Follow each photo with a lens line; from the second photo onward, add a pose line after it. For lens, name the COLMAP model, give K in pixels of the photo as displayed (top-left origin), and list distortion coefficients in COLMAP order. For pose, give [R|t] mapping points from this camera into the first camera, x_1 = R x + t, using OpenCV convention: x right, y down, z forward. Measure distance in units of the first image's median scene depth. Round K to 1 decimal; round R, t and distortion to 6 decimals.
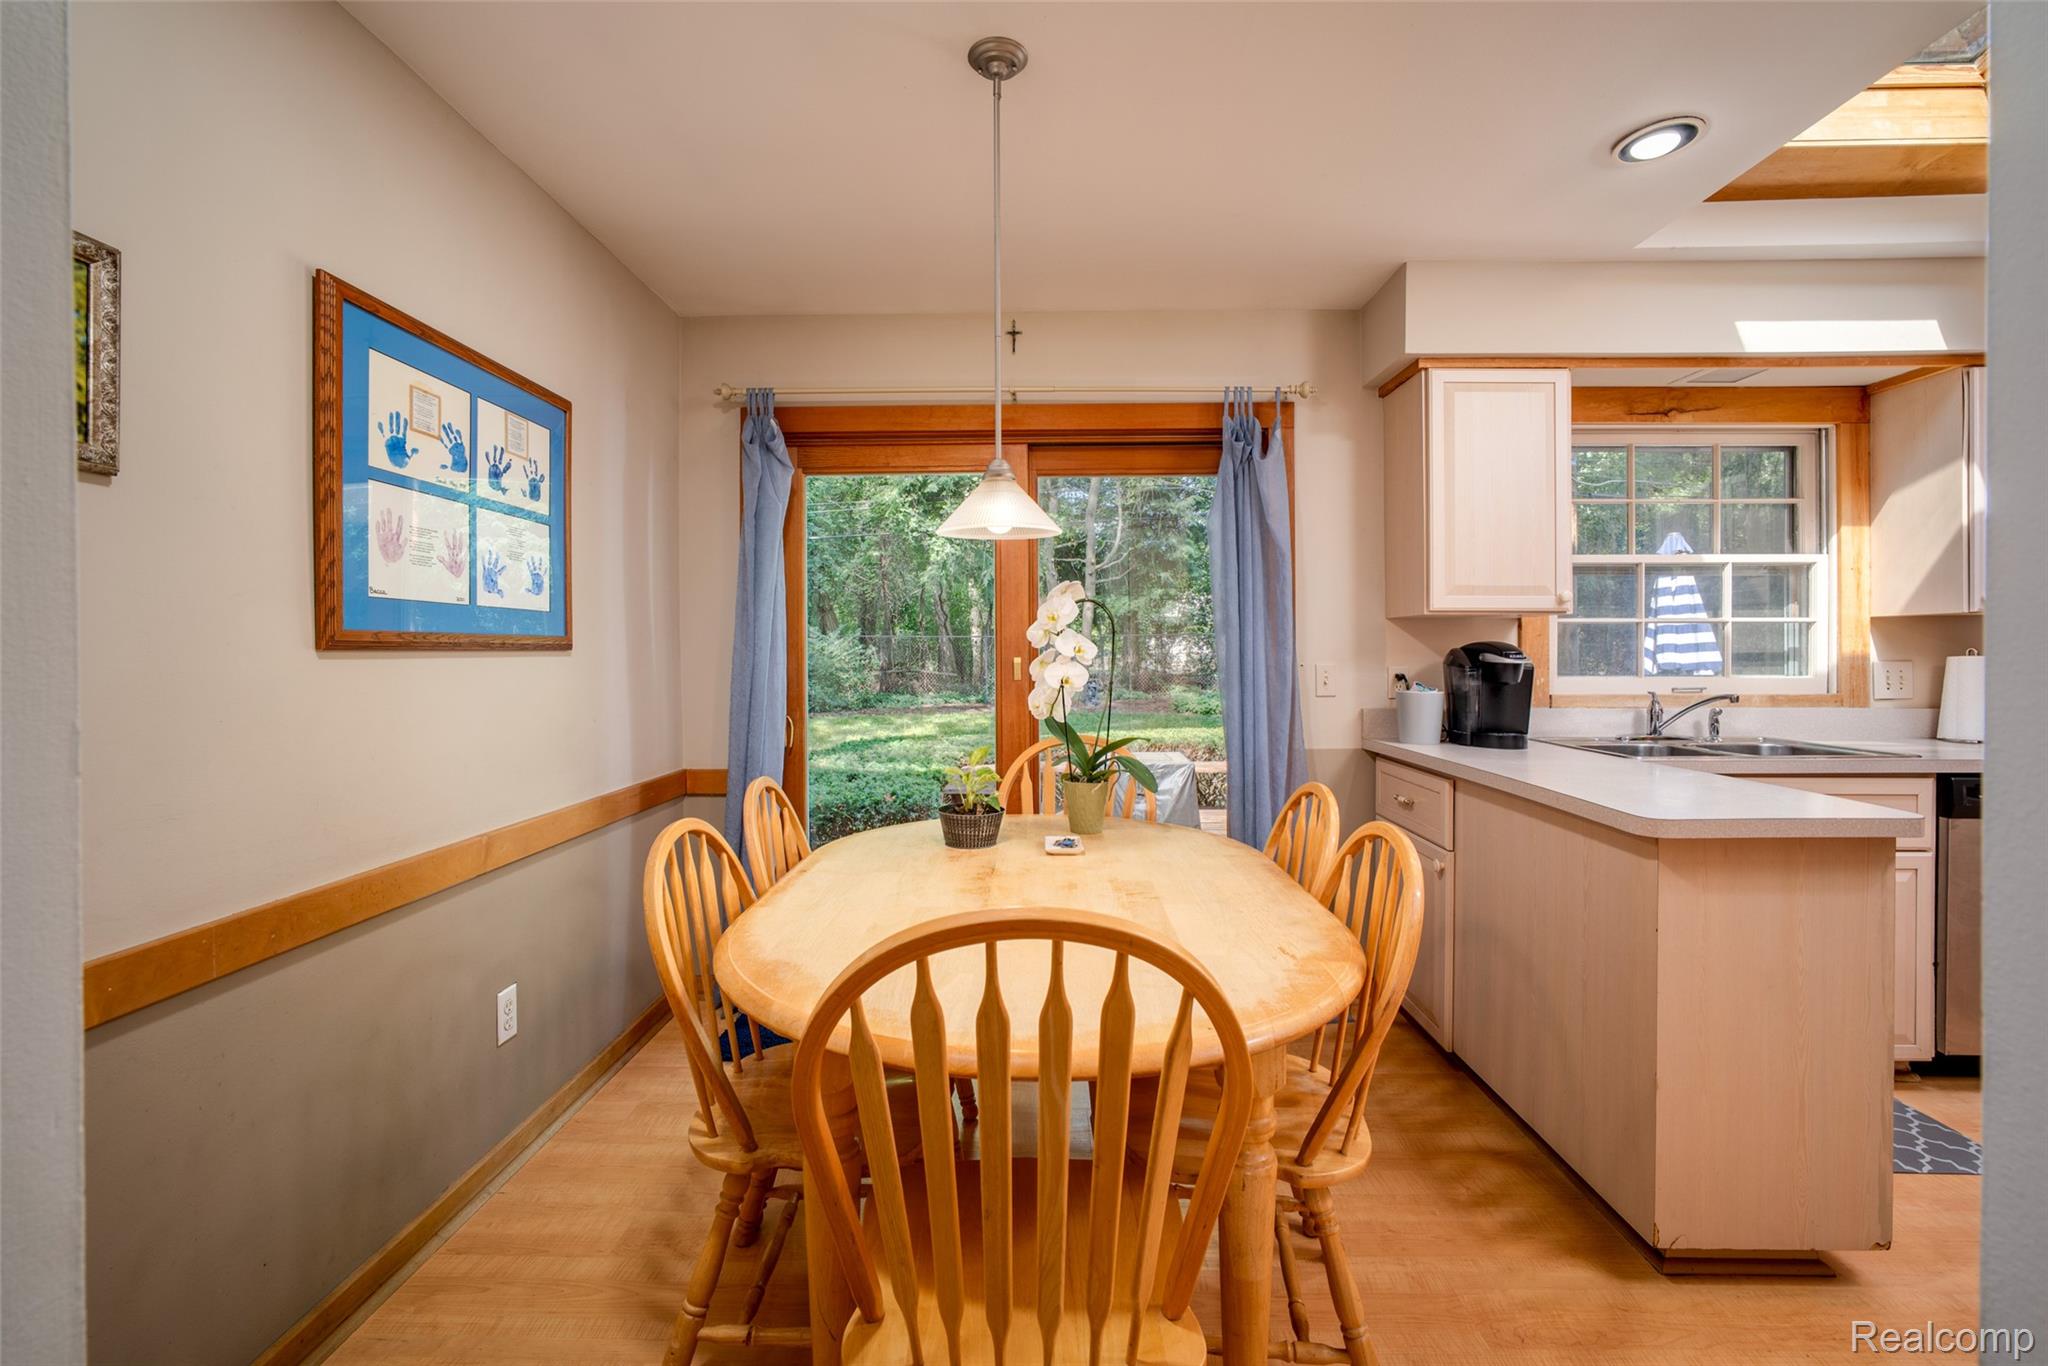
lens RADIAL K [[864.7, 0, 1024.0], [0, 864.7, 683.0], [0, 0, 1]] dist [-0.043940, 0.016138]
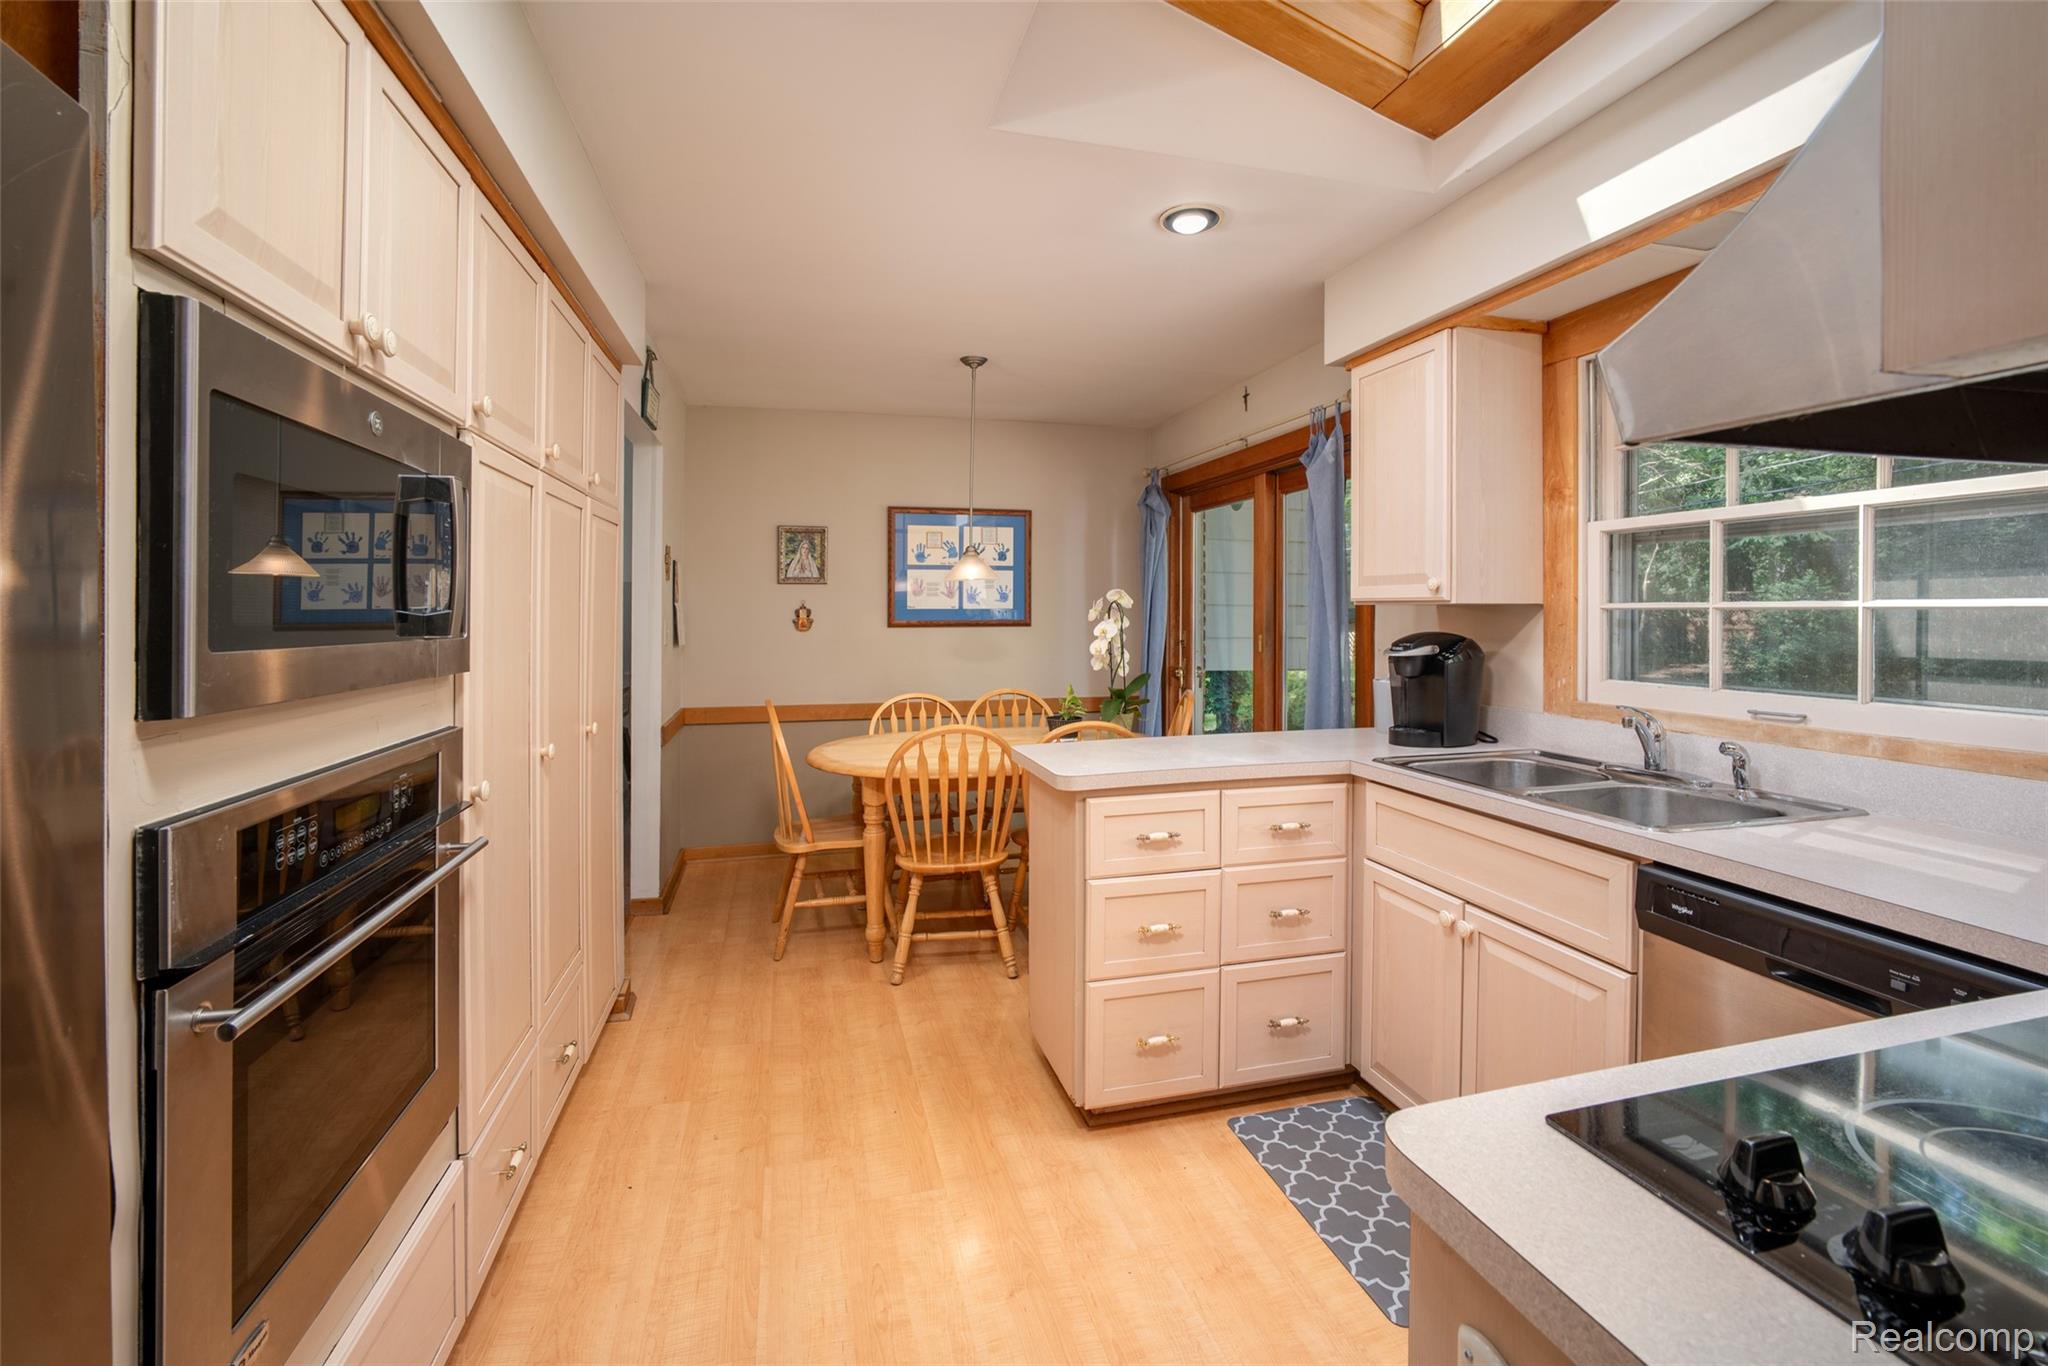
lens RADIAL K [[894.4, 0, 1024.9], [0, 894.4, 613.0], [0, 0, 1]] dist [-0.026996, 0.000321]
pose [[0.275153, 0.004499, -0.961390, 1.383822], [-0.034659, 0.999385, -0.005243, -0.050442], [0.960775, 0.034763, 0.275140, 0.319258]]
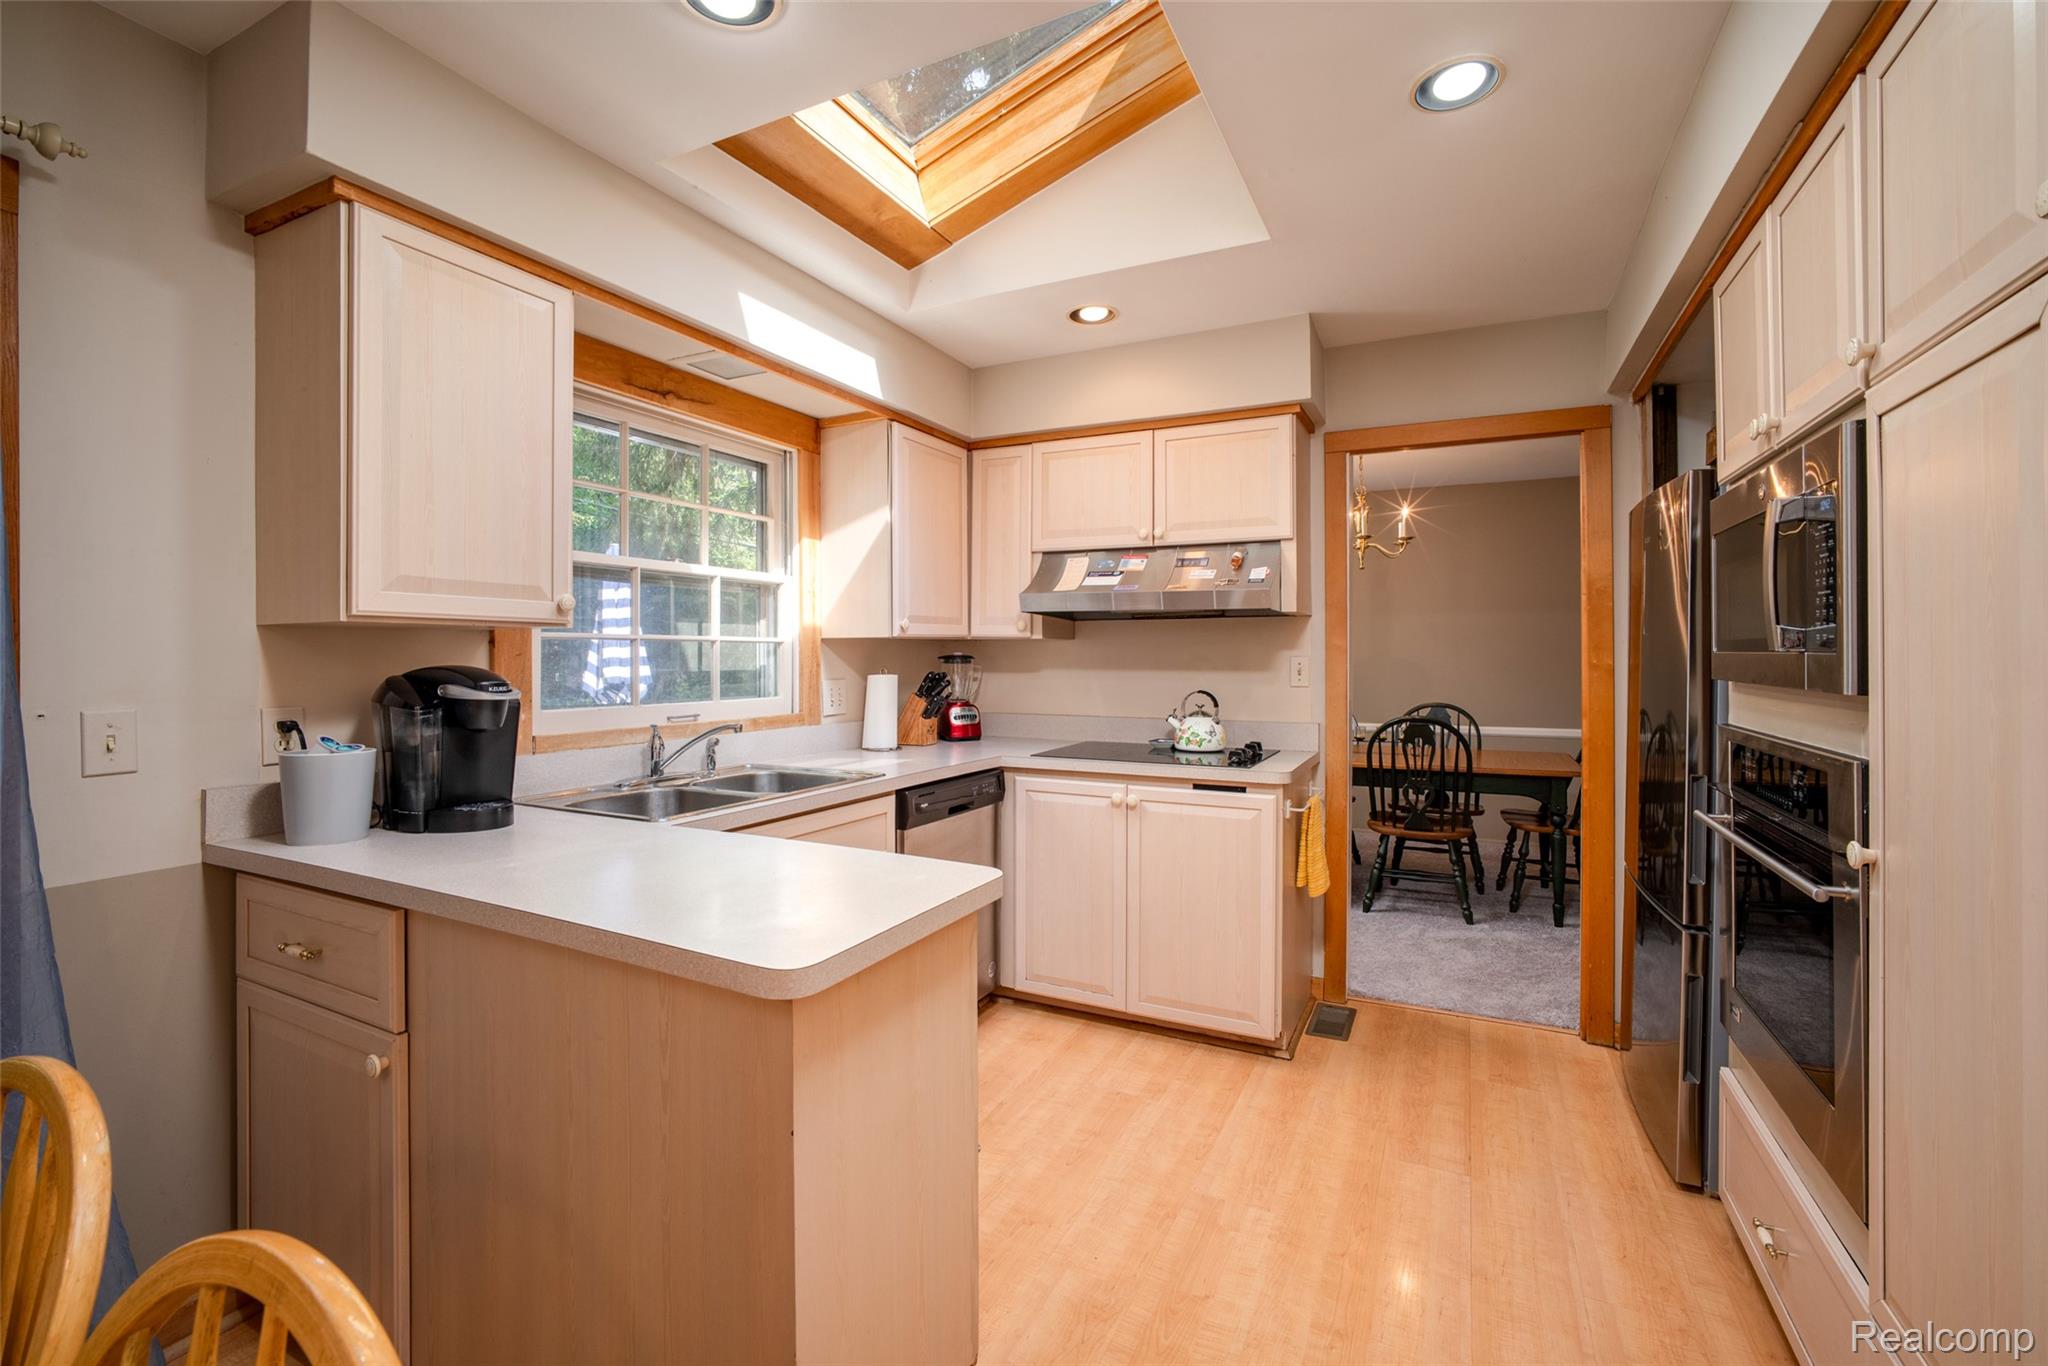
lens RADIAL K [[877.3, 0, 1025.7], [0, 877.3, 643.9], [0, 0, 1]] dist [-0.026242, 0.010996]
pose [[0.422163, 0.016147, 0.906376, 0.131909], [0.030598, 0.999018, -0.032049, -0.031476], [-0.906004, 0.041263, 0.421254, 0.333696]]
